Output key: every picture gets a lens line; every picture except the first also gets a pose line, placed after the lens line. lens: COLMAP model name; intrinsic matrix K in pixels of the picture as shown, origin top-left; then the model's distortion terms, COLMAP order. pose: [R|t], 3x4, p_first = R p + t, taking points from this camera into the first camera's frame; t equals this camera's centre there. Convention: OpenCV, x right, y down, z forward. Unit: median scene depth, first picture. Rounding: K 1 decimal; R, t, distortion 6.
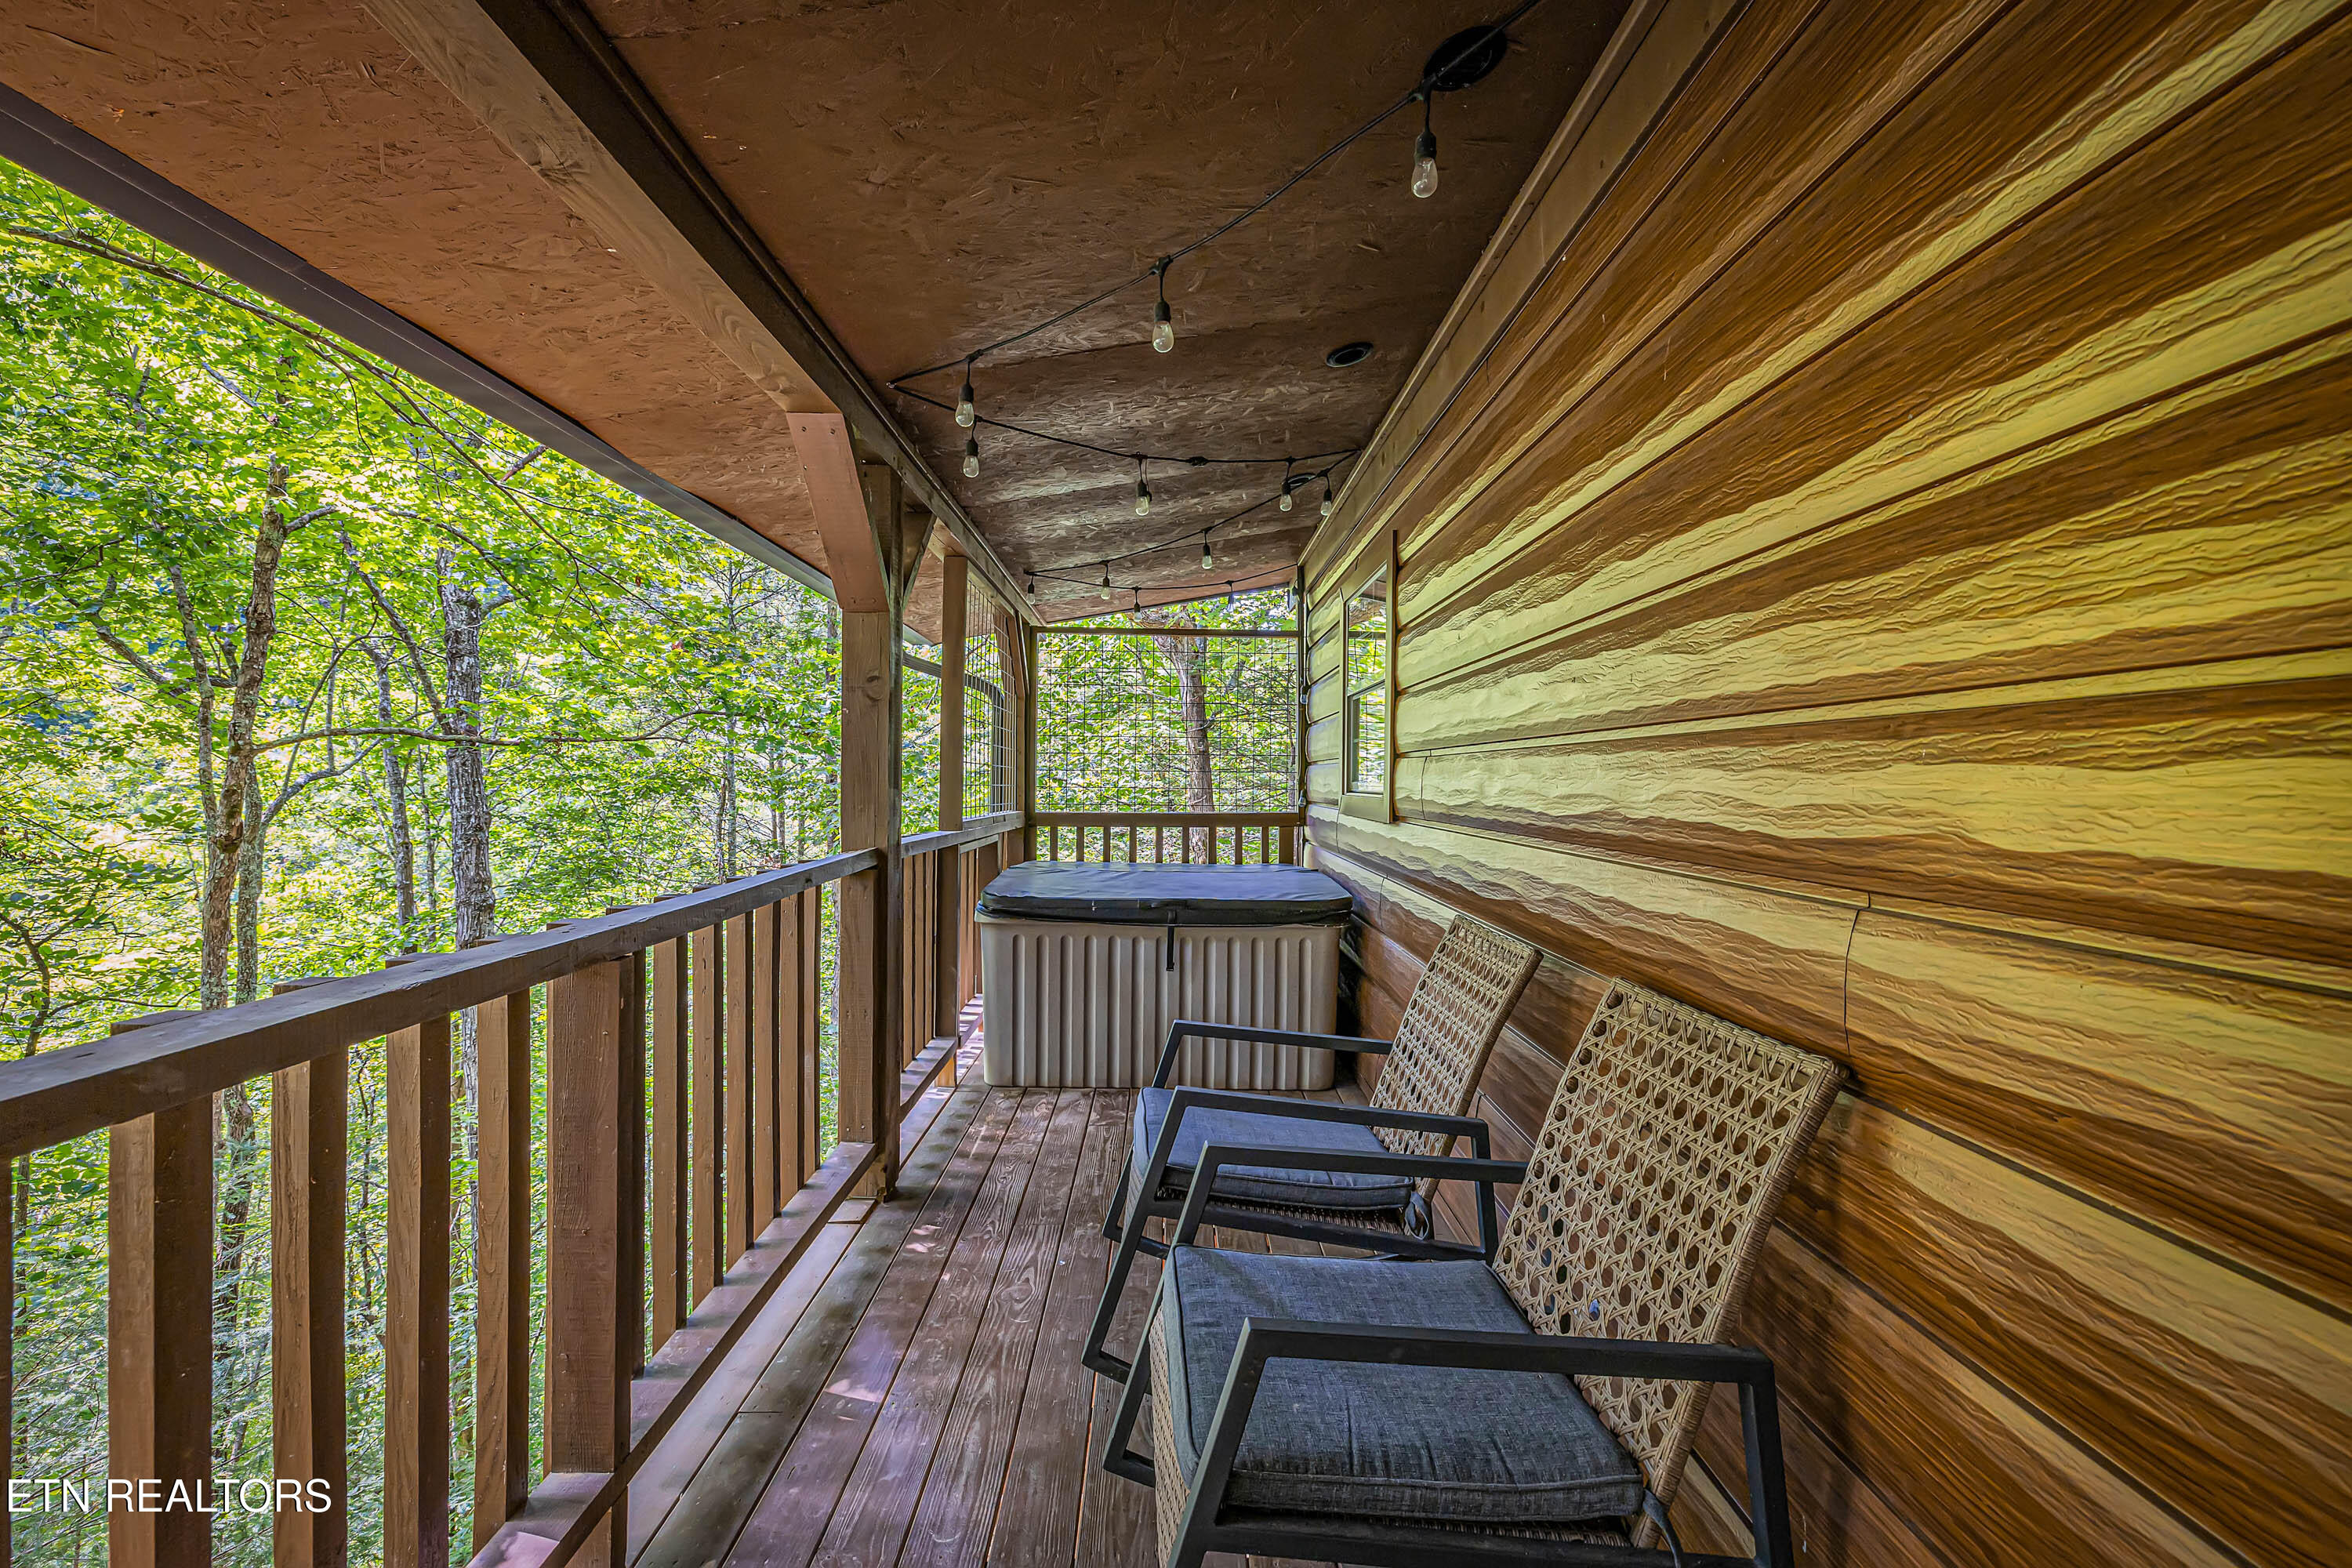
lens RADIAL K [[1002.3, 0, 1173.6], [0, 1002.3, 784.2], [0, 0, 1]] dist [0.001199, -0.000113]
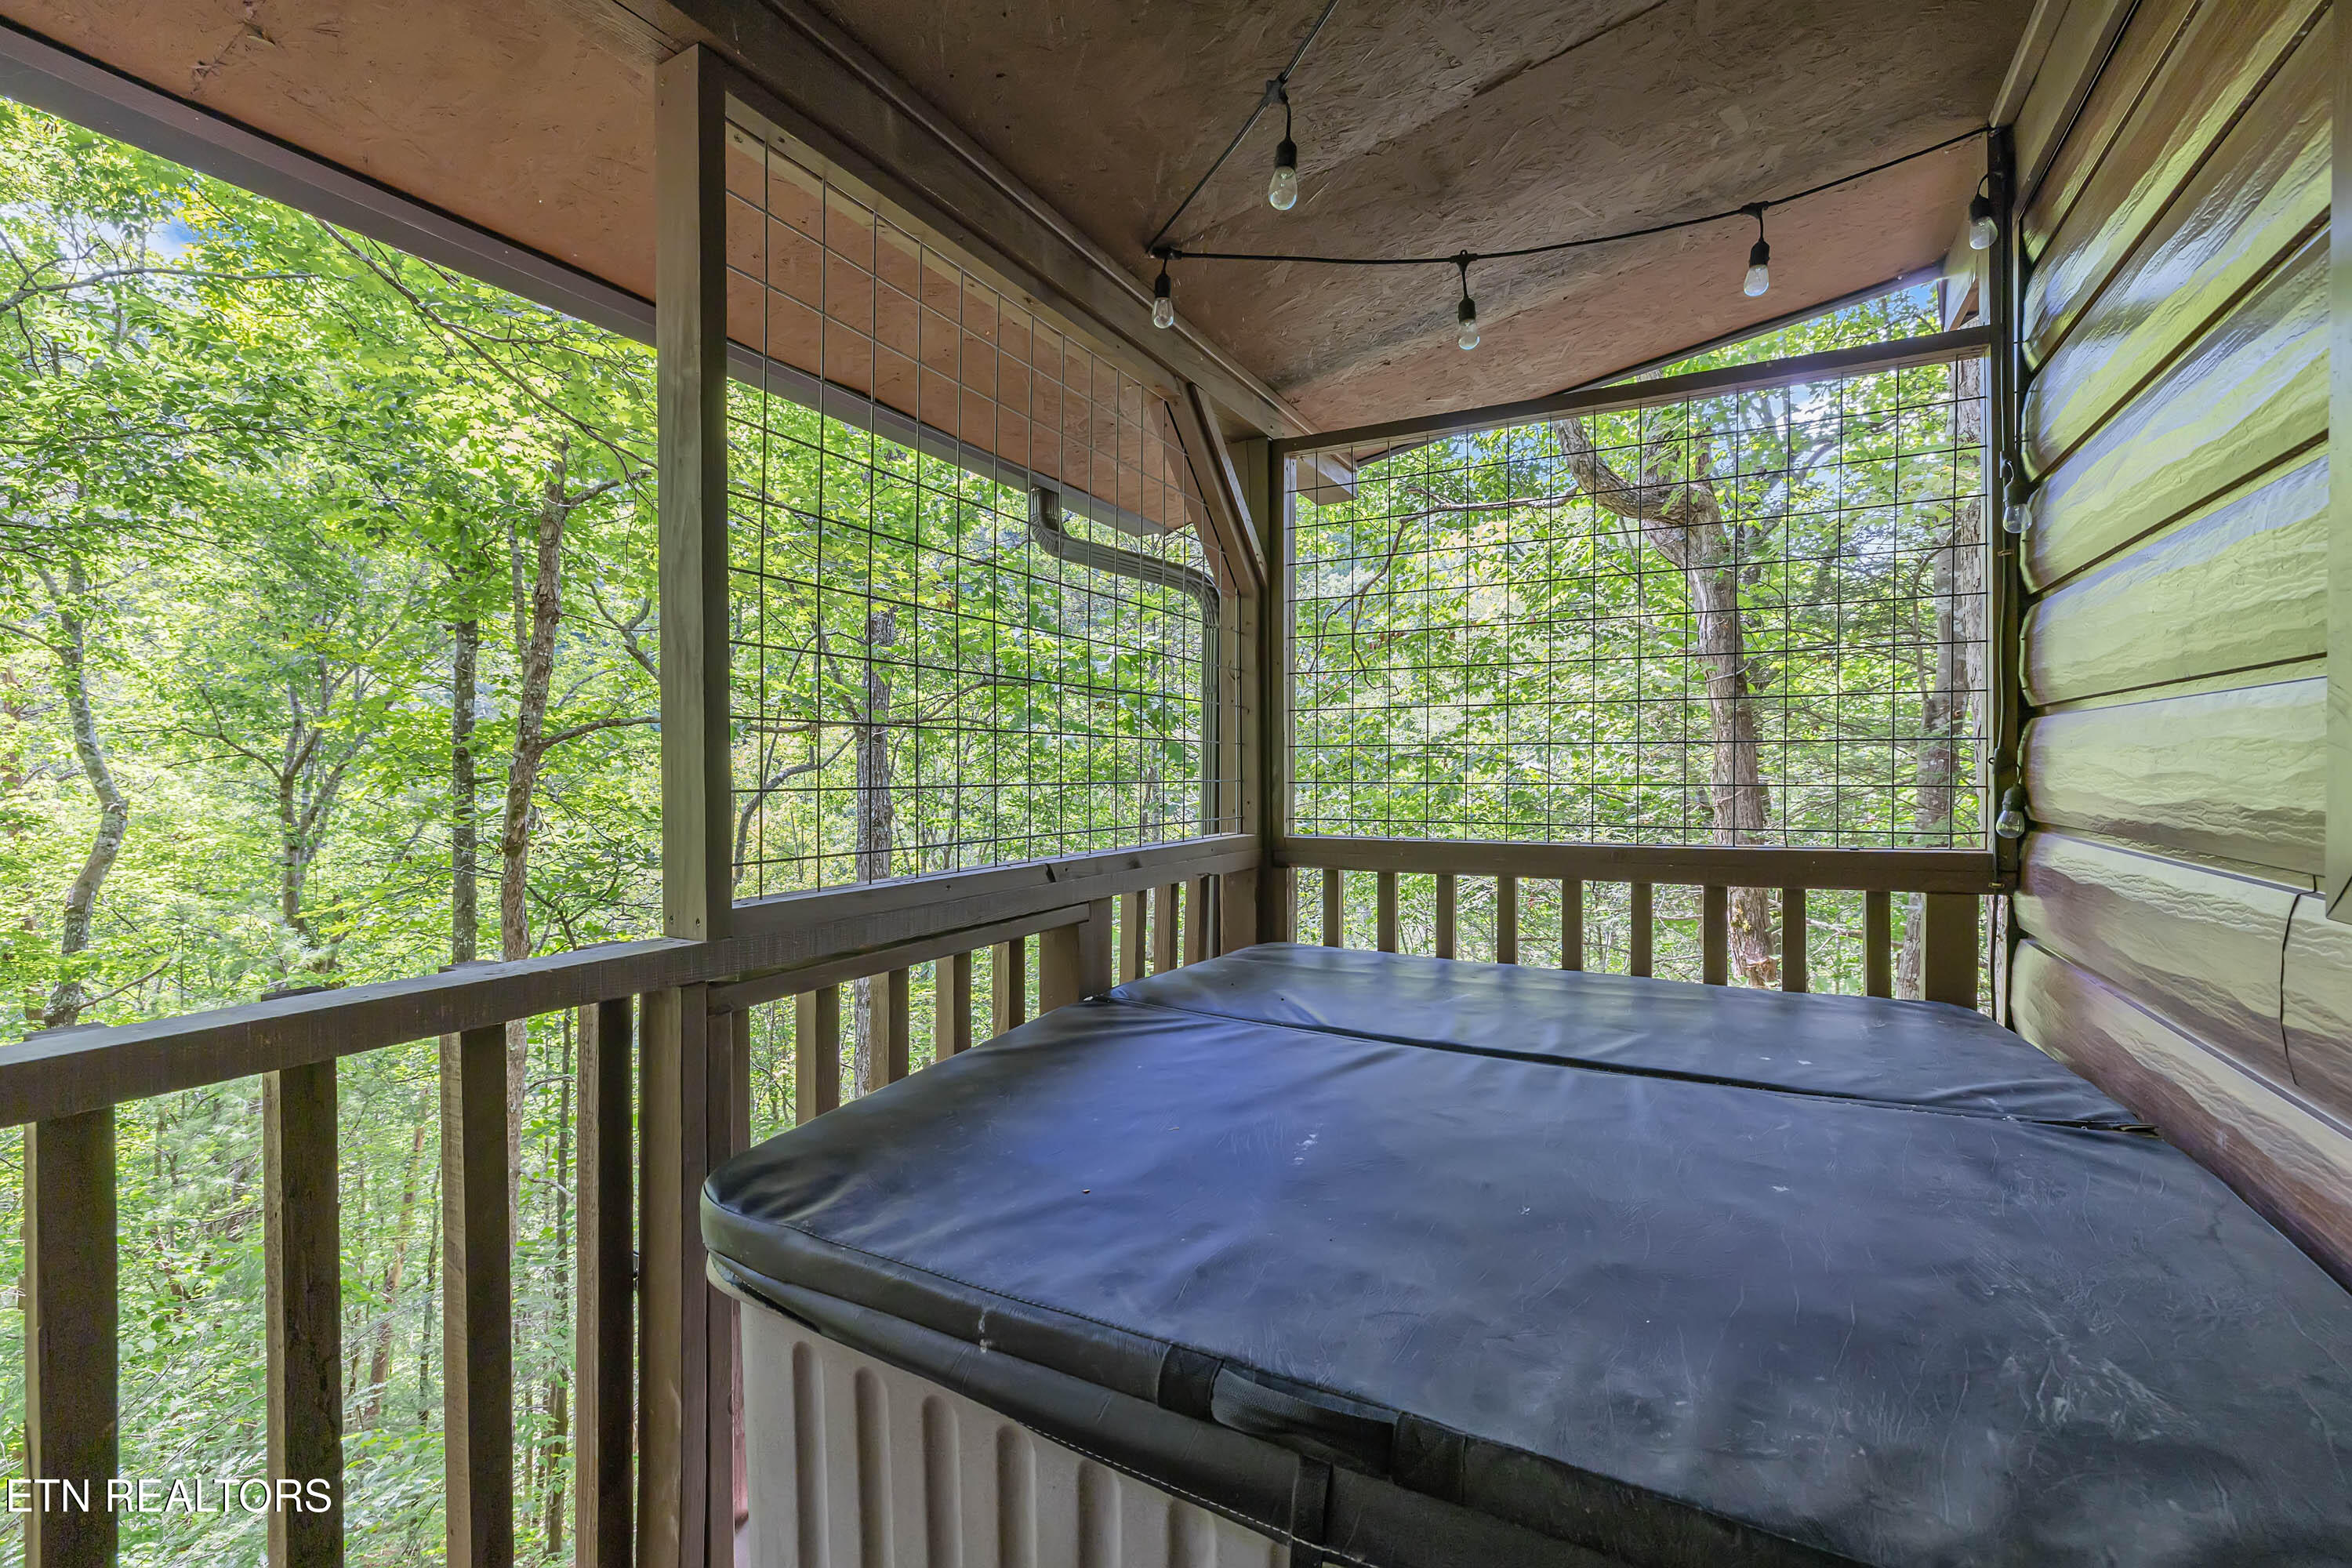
lens RADIAL K [[1002.3, 0, 1173.6], [0, 1002.3, 784.2], [0, 0, 1]] dist [0.001199, -0.000113]
pose [[0.873605, -0.003019, -0.486626, 0.045426], [0.009165, 0.999905, 0.010250, -0.002677], [0.486549, -0.013414, 0.873550, 0.556485]]
